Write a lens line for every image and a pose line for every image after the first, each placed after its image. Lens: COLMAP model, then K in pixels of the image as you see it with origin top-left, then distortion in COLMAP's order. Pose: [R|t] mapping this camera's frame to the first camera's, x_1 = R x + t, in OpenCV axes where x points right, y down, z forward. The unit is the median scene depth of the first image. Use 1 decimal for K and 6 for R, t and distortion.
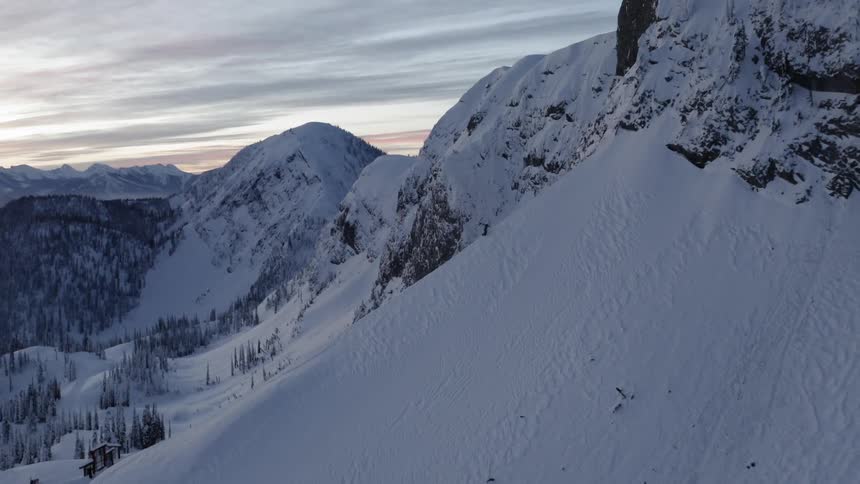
lens RADIAL K [[1015.5, 0, 449.1], [0, 1015.5, 232.7], [0, 0, 1]] dist [-0.051610, 0.000000]
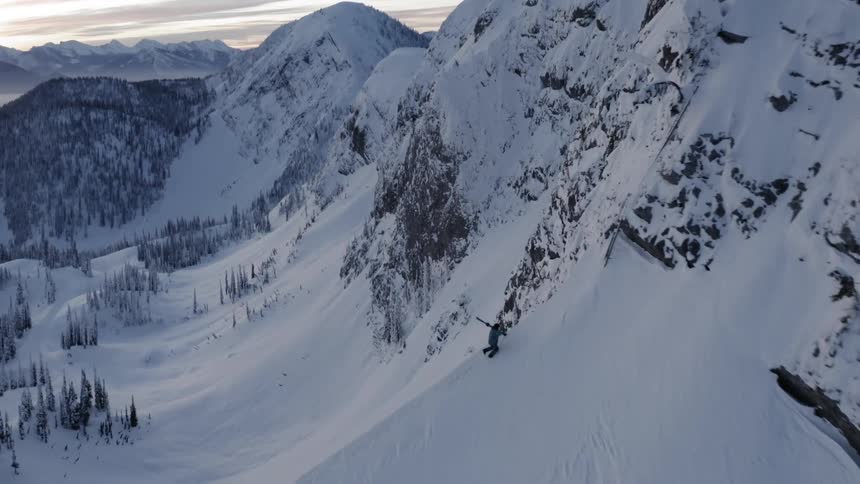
lens RADIAL K [[1015.5, 0, 437.9], [0, 1015.5, 240.7], [0, 0, 1]] dist [-0.051610, 0.000000]
pose [[0.998159, 0.016609, -0.058340, 0.011591], [-0.009019, 0.991730, 0.128022, -0.013029], [0.059984, -0.127260, 0.990054, 0.060456]]
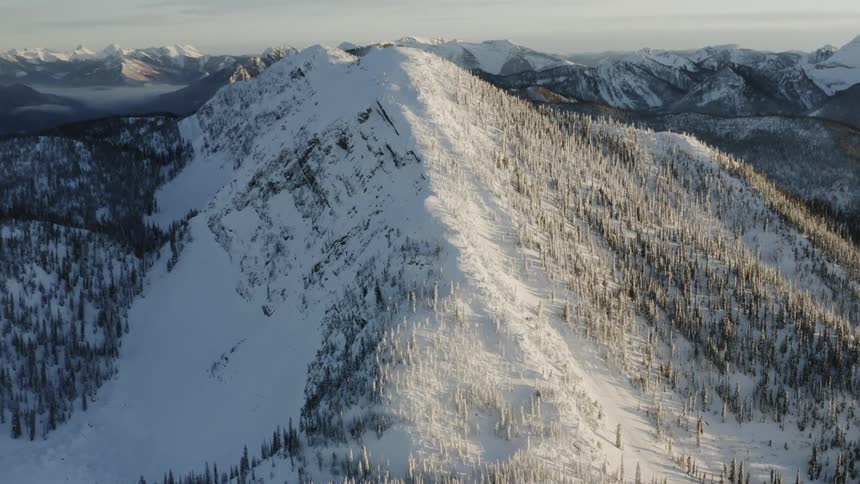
lens RADIAL K [[1015.5, 0, 435.3], [0, 1015.5, 243.5], [0, 0, 1]] dist [-0.051610, 0.000000]
pose [[0.999433, 0.005219, -0.033278, -0.103815], [-0.000901, 0.991711, 0.128486, -0.083186], [0.033672, -0.128383, 0.991153, 0.443052]]
